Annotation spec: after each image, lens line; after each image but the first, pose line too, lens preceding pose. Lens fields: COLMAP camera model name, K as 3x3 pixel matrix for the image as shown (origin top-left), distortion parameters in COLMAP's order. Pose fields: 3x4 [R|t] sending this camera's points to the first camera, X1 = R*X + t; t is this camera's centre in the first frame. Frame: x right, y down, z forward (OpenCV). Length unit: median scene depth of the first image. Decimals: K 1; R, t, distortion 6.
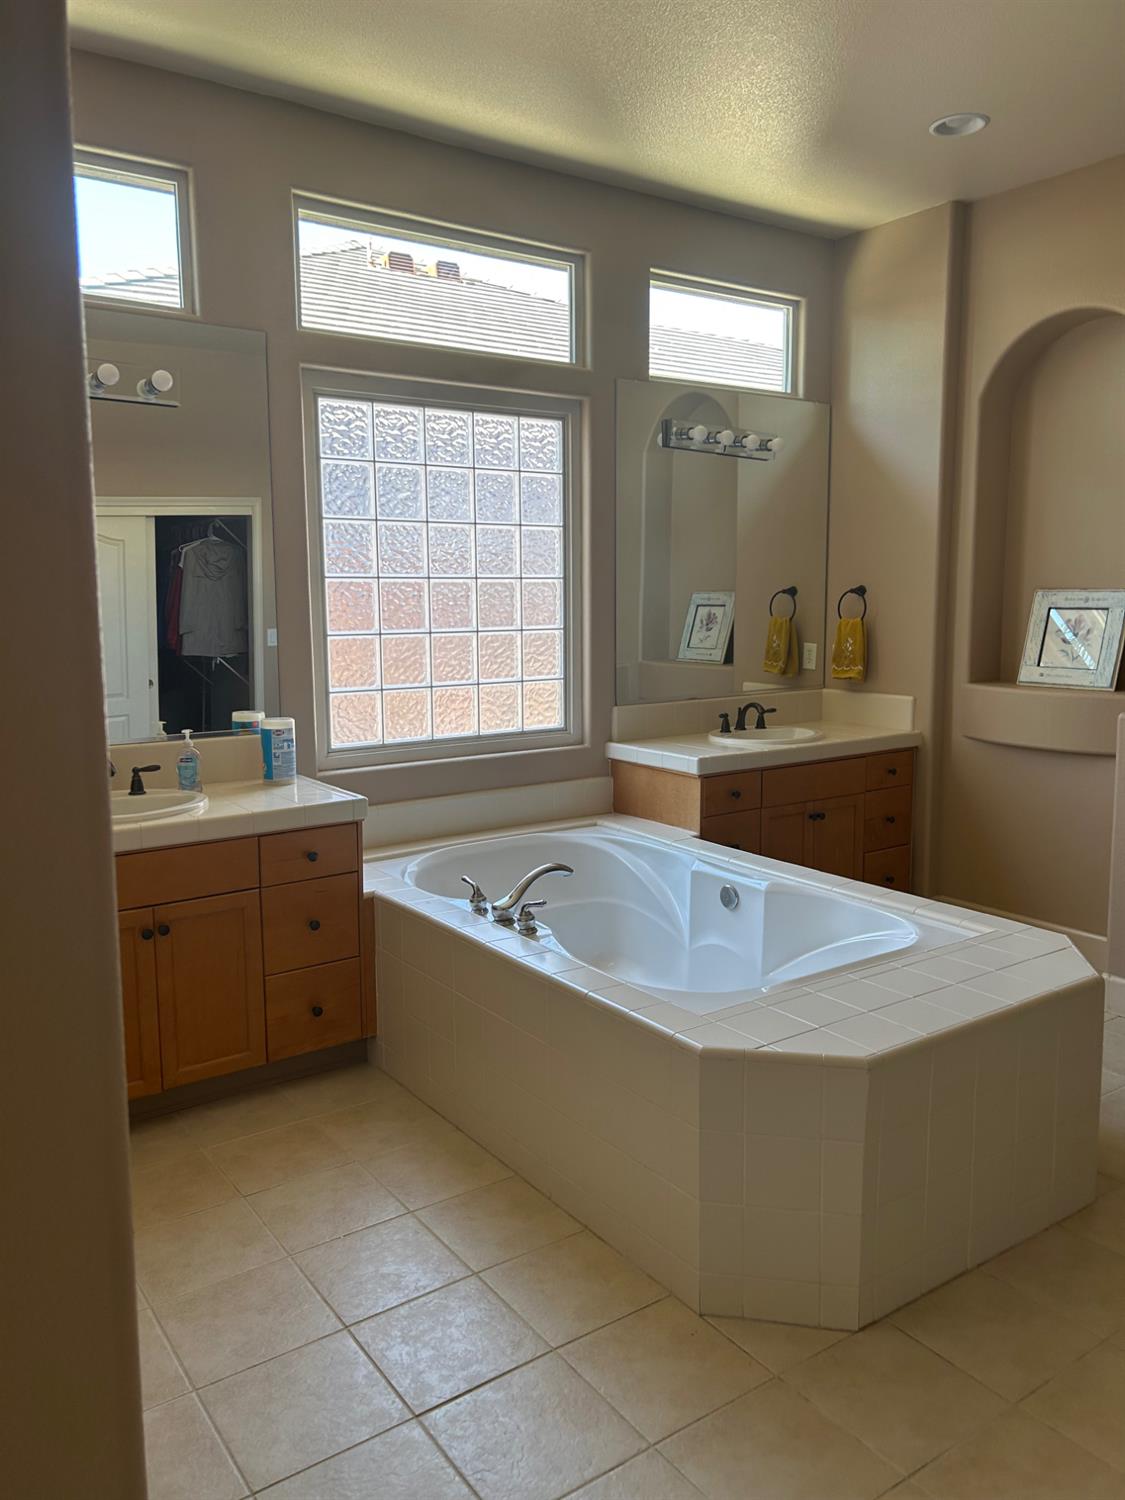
lens RADIAL K [[1135.2, 0, 567.3], [0, 1135.2, 744.9], [0, 0, 1]] dist [0.031581, -0.002528]
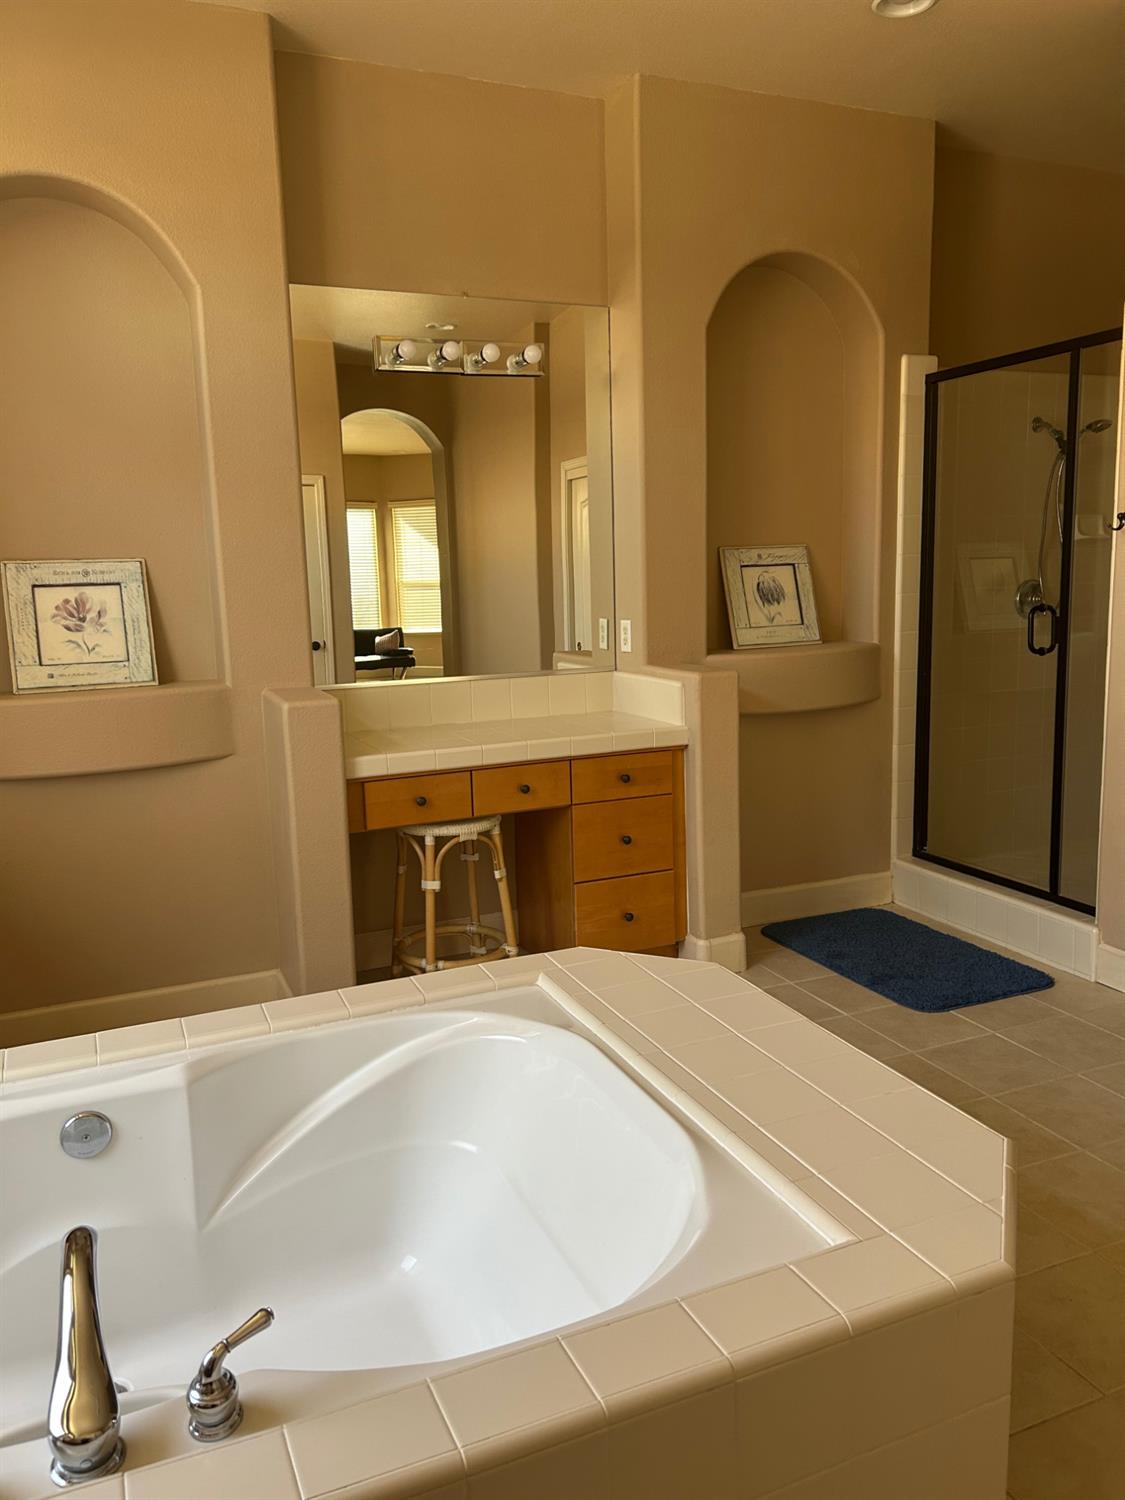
lens RADIAL K [[1135.2, 0, 567.2], [0, 1135.2, 754.4], [0, 0, 1]] dist [0.031581, -0.002528]
pose [[0.181905, -0.168595, 0.968755, -0.254472], [0.148765, 0.978570, 0.142370, -0.068703], [-0.971998, 0.118219, 0.203088, 0.542108]]
